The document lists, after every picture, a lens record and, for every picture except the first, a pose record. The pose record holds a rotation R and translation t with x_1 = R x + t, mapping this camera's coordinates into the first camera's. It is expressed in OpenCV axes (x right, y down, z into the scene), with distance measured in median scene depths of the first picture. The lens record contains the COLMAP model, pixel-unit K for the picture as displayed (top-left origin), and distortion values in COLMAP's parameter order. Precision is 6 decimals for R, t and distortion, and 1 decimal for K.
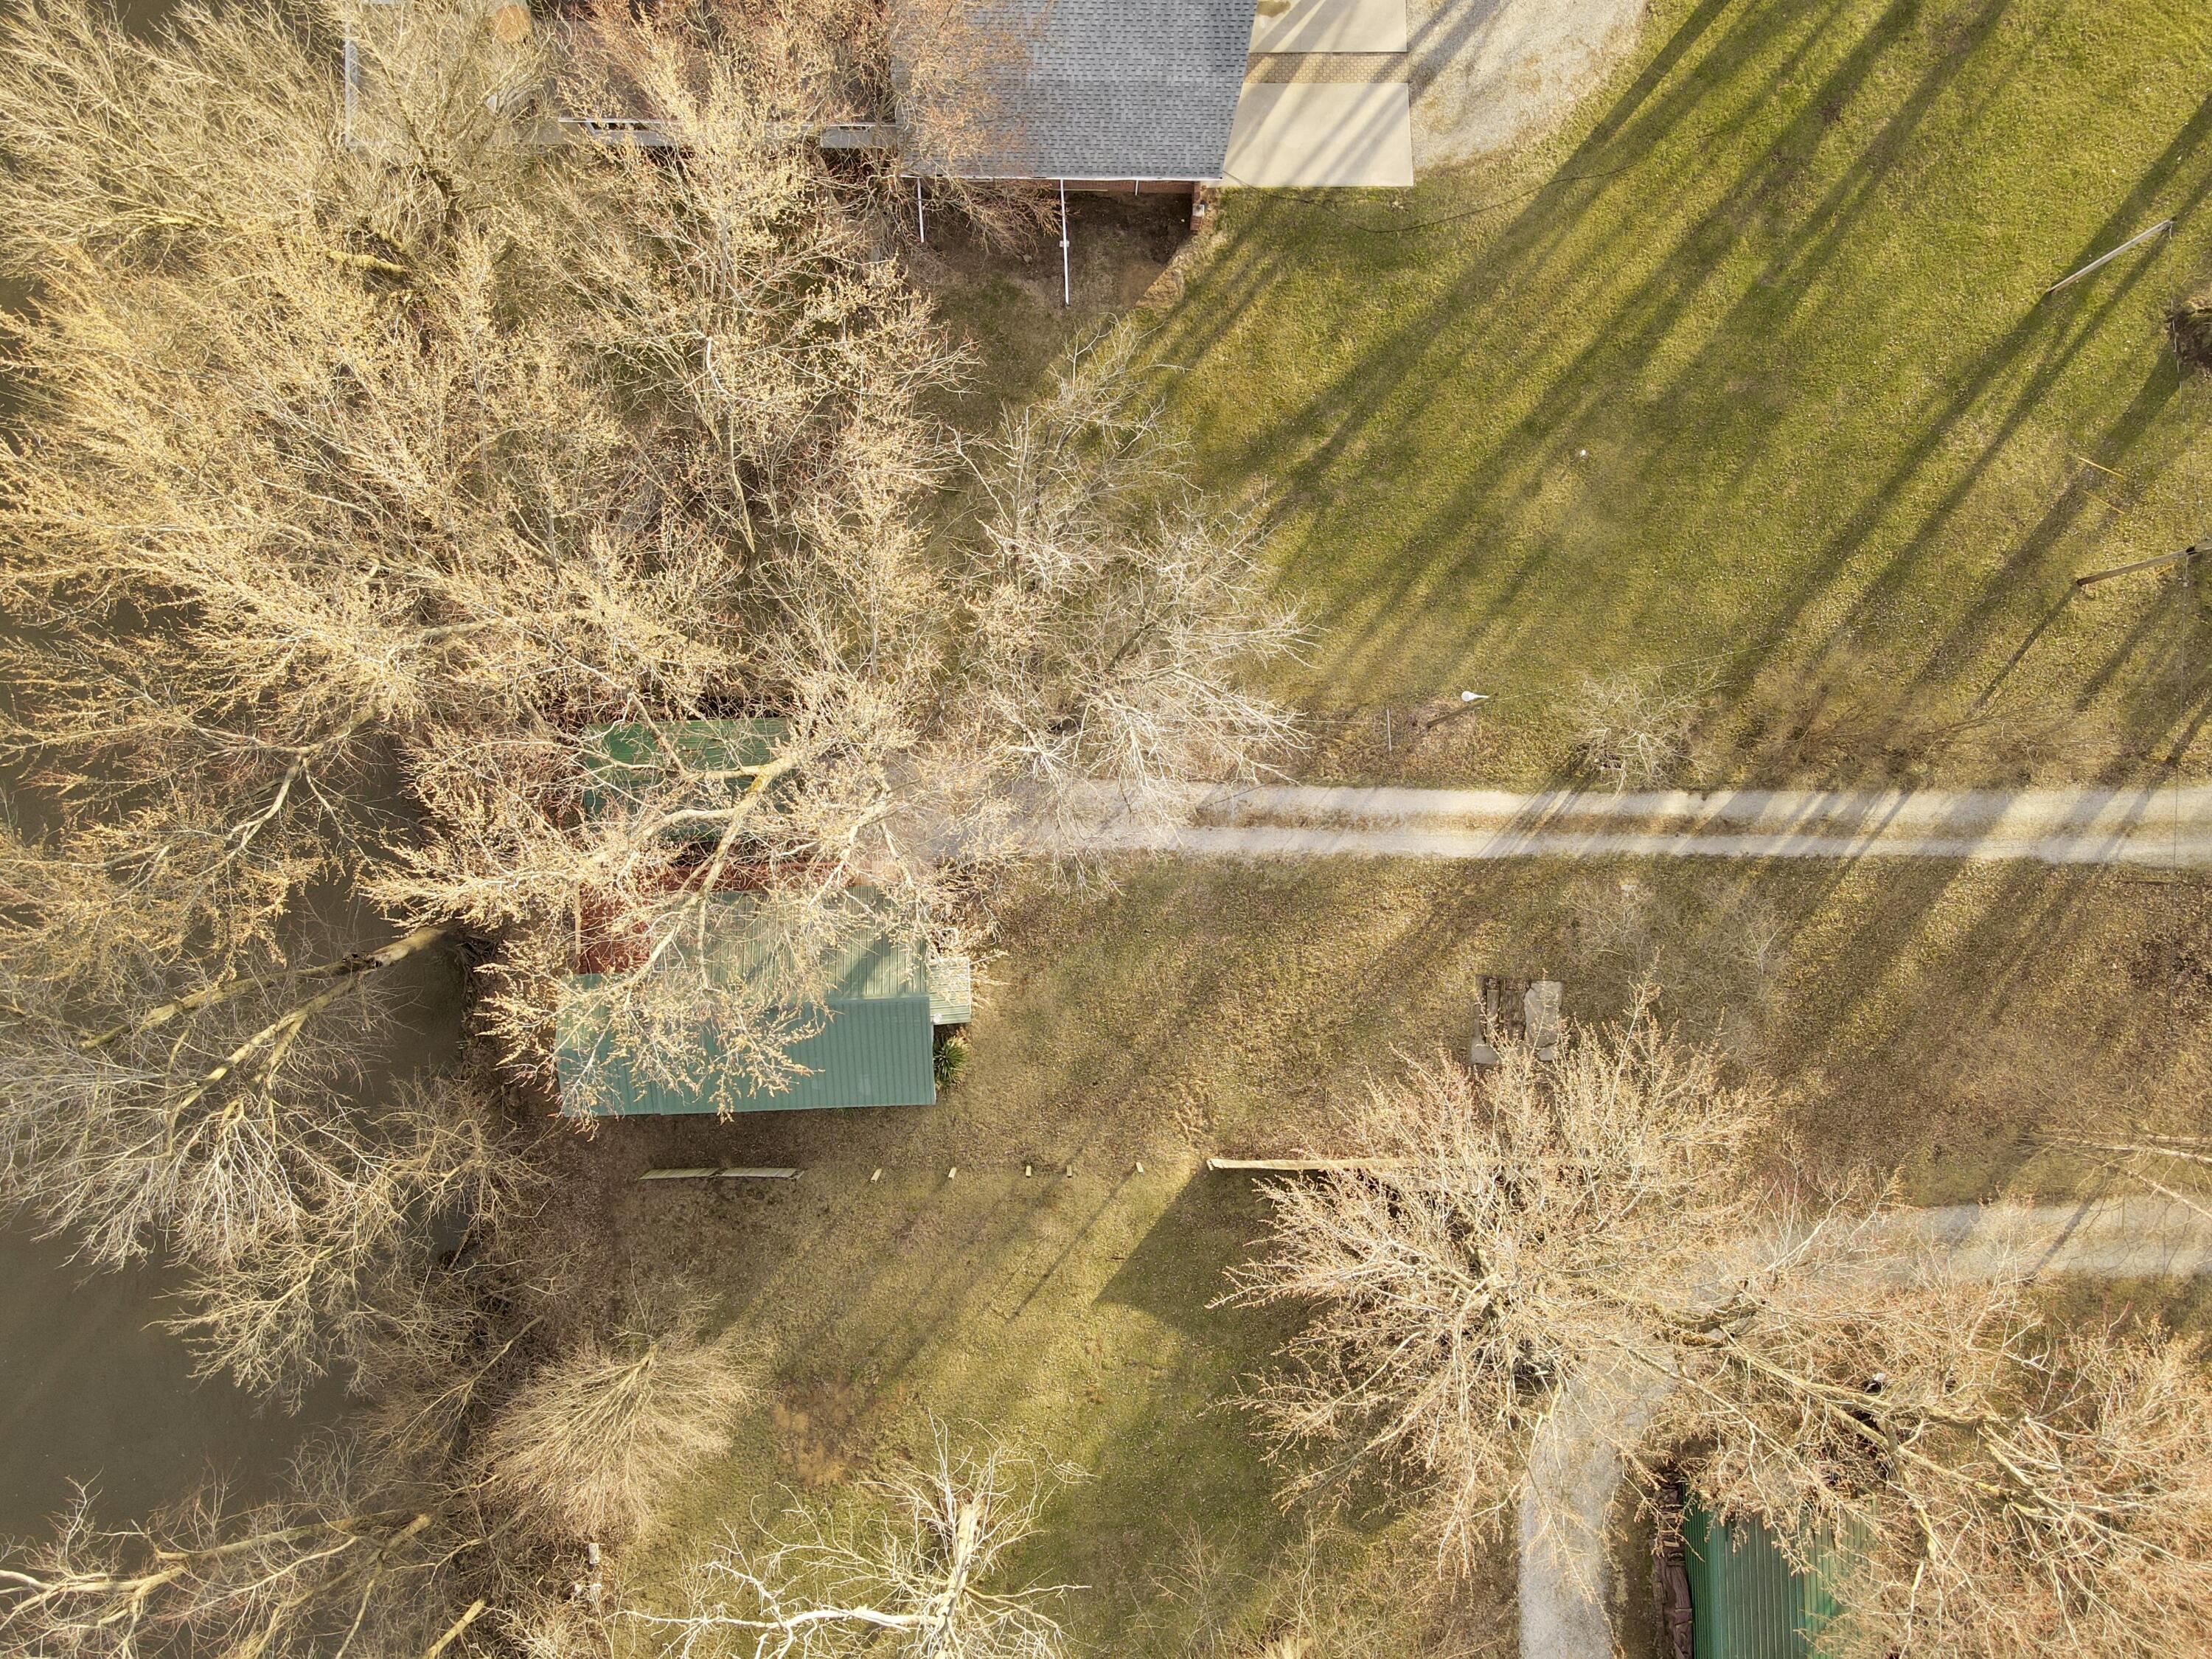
lens RADIAL K [[1612.2, 0, 1100.8], [0, 1612.2, 834.8], [0, 0, 1]] dist [0.030788, -0.004652]
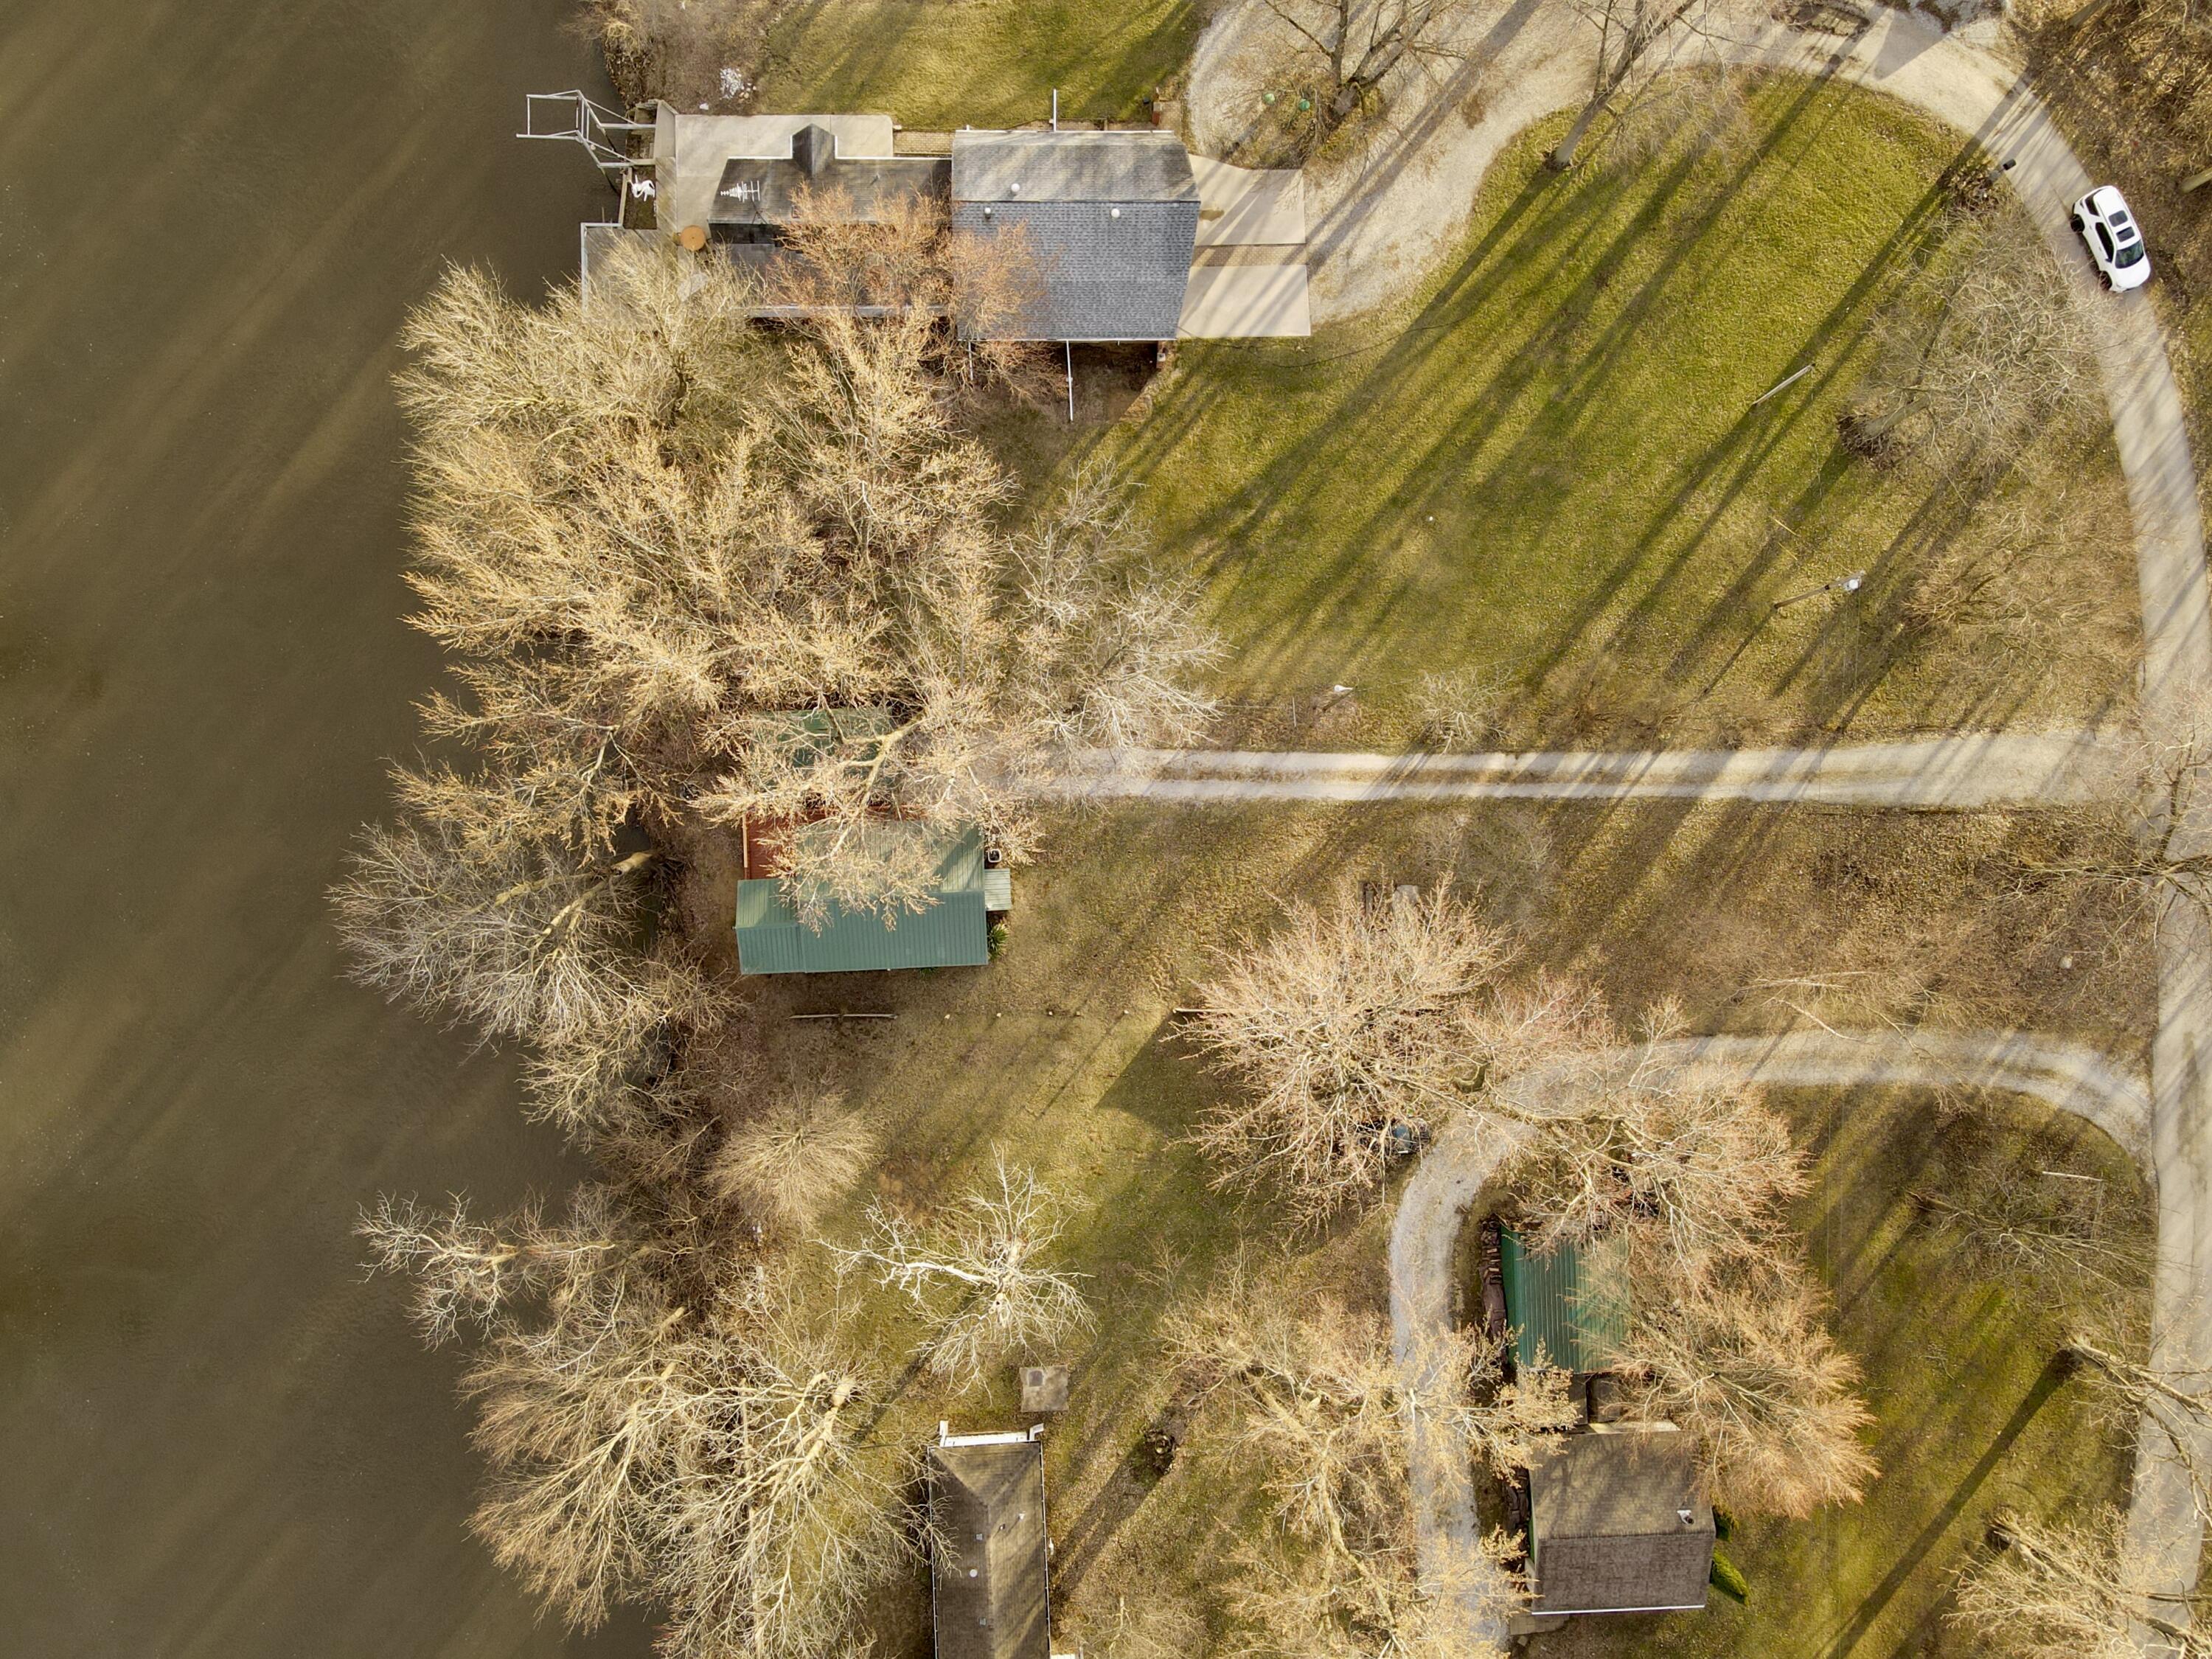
lens RADIAL K [[1708.9, 0, 1092.1], [0, 1708.9, 816.4], [0, 0, 1]] dist [0.037228, -0.003566]
pose [[0.999933, -0.008304, -0.008076, 0.006616], [0.008195, 0.999876, -0.013444, 0.046701], [0.008186, 0.013377, 0.999877, -0.527357]]
